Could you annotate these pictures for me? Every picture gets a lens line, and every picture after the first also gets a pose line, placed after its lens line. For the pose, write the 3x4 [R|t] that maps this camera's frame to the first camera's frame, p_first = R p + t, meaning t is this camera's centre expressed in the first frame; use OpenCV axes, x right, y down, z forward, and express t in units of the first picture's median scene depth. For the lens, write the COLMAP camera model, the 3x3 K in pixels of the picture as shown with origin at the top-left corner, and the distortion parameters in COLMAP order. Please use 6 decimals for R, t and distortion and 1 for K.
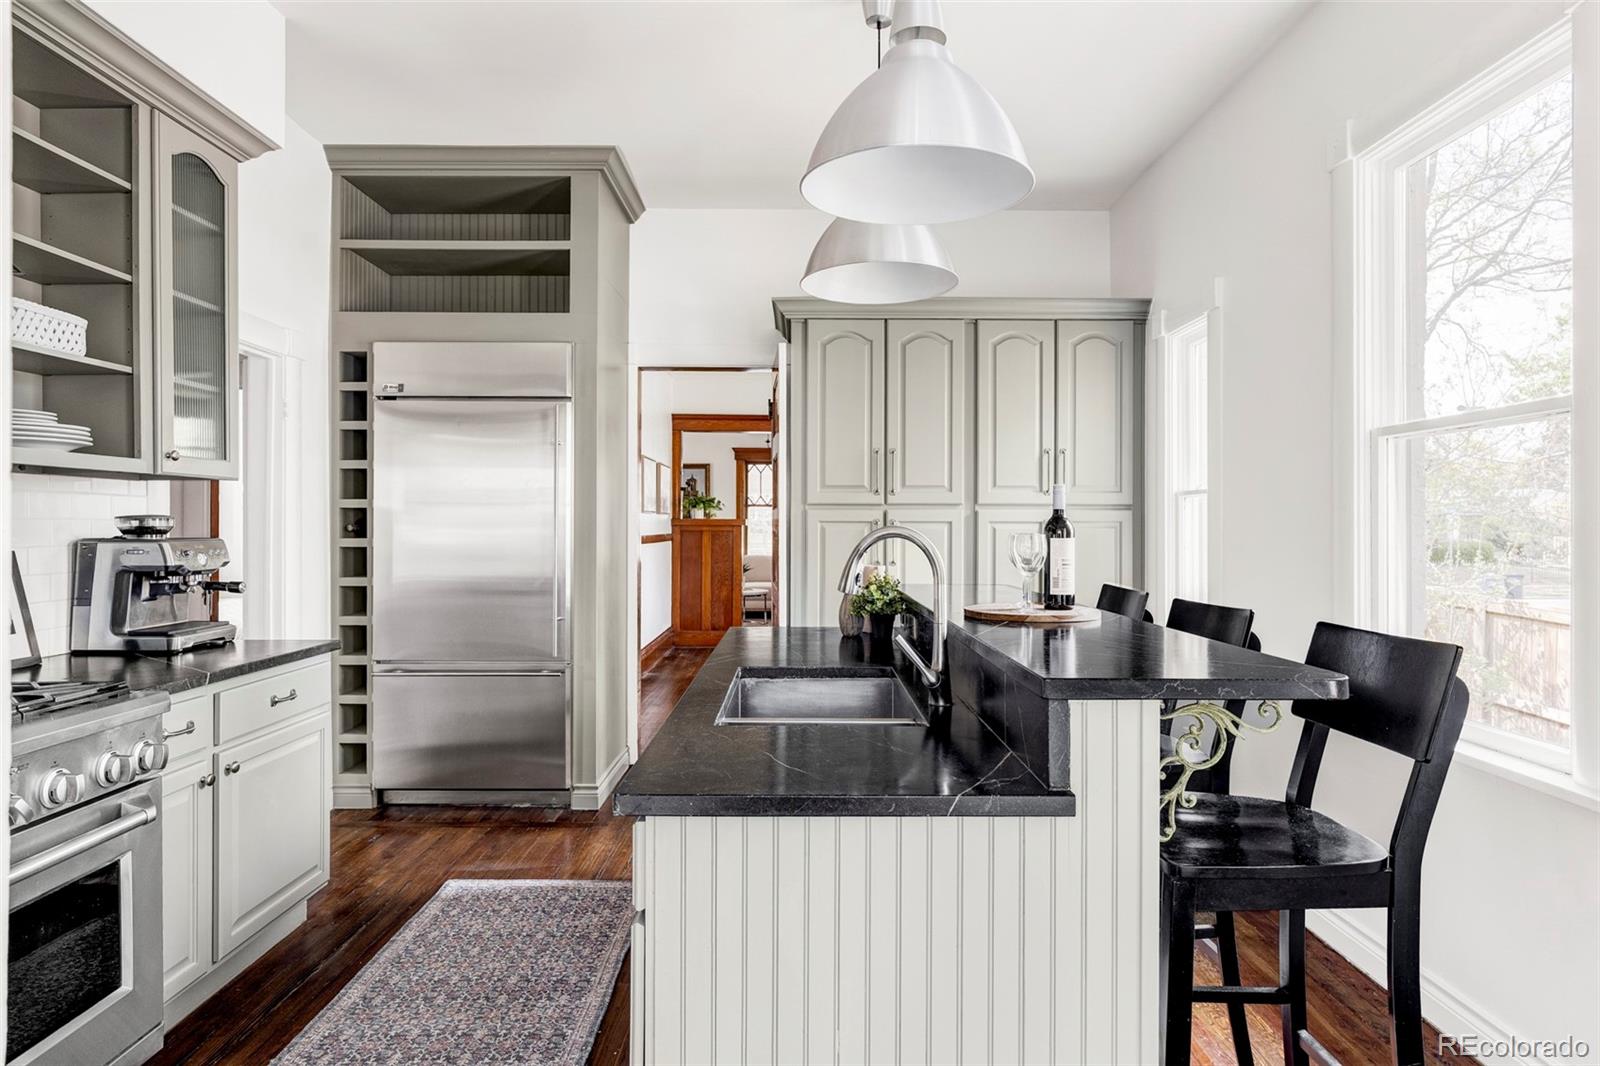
lens RADIAL K [[915.2, 0, 809.0], [0, 915.2, 529.2], [0, 0, 1]] dist [-0.000822, 0.001059]
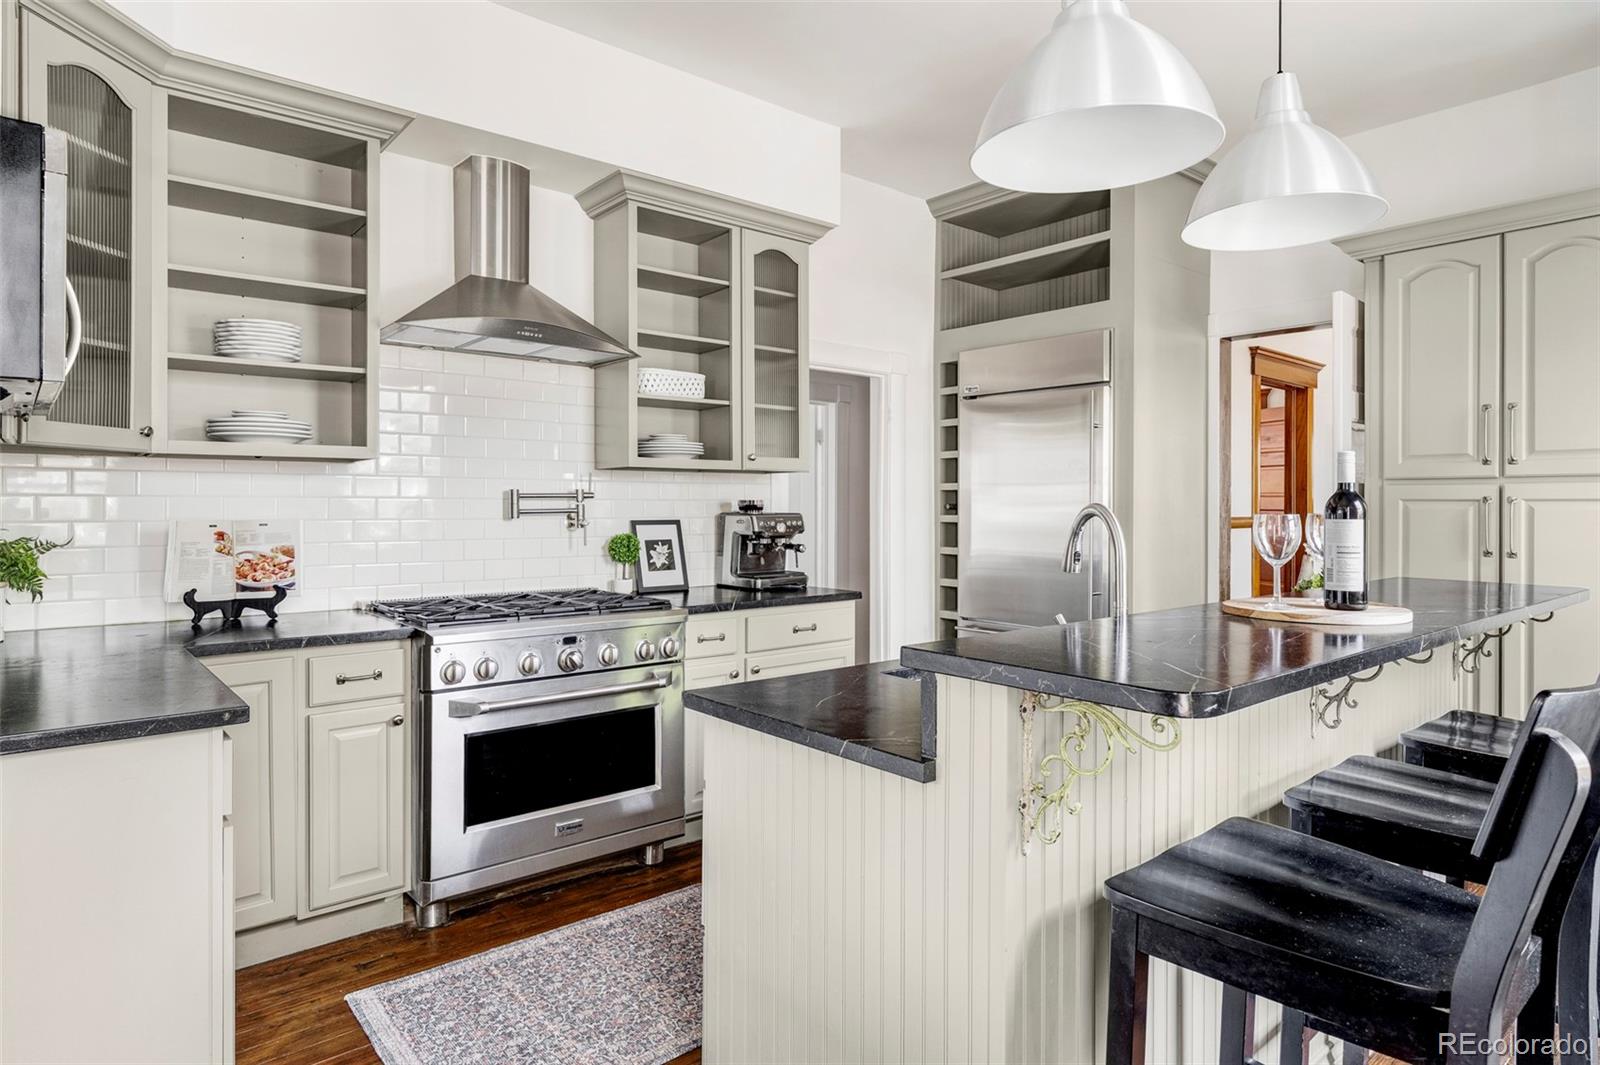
lens RADIAL K [[915.2, 0, 809.1], [0, 915.2, 507.5], [0, 0, 1]] dist [-0.000822, 0.001059]
pose [[0.644094, 0.002445, -0.764943, 0.319070], [-0.003425, 0.999994, 0.000312, 0.000135], [0.764939, 0.002419, 0.644098, 0.071489]]
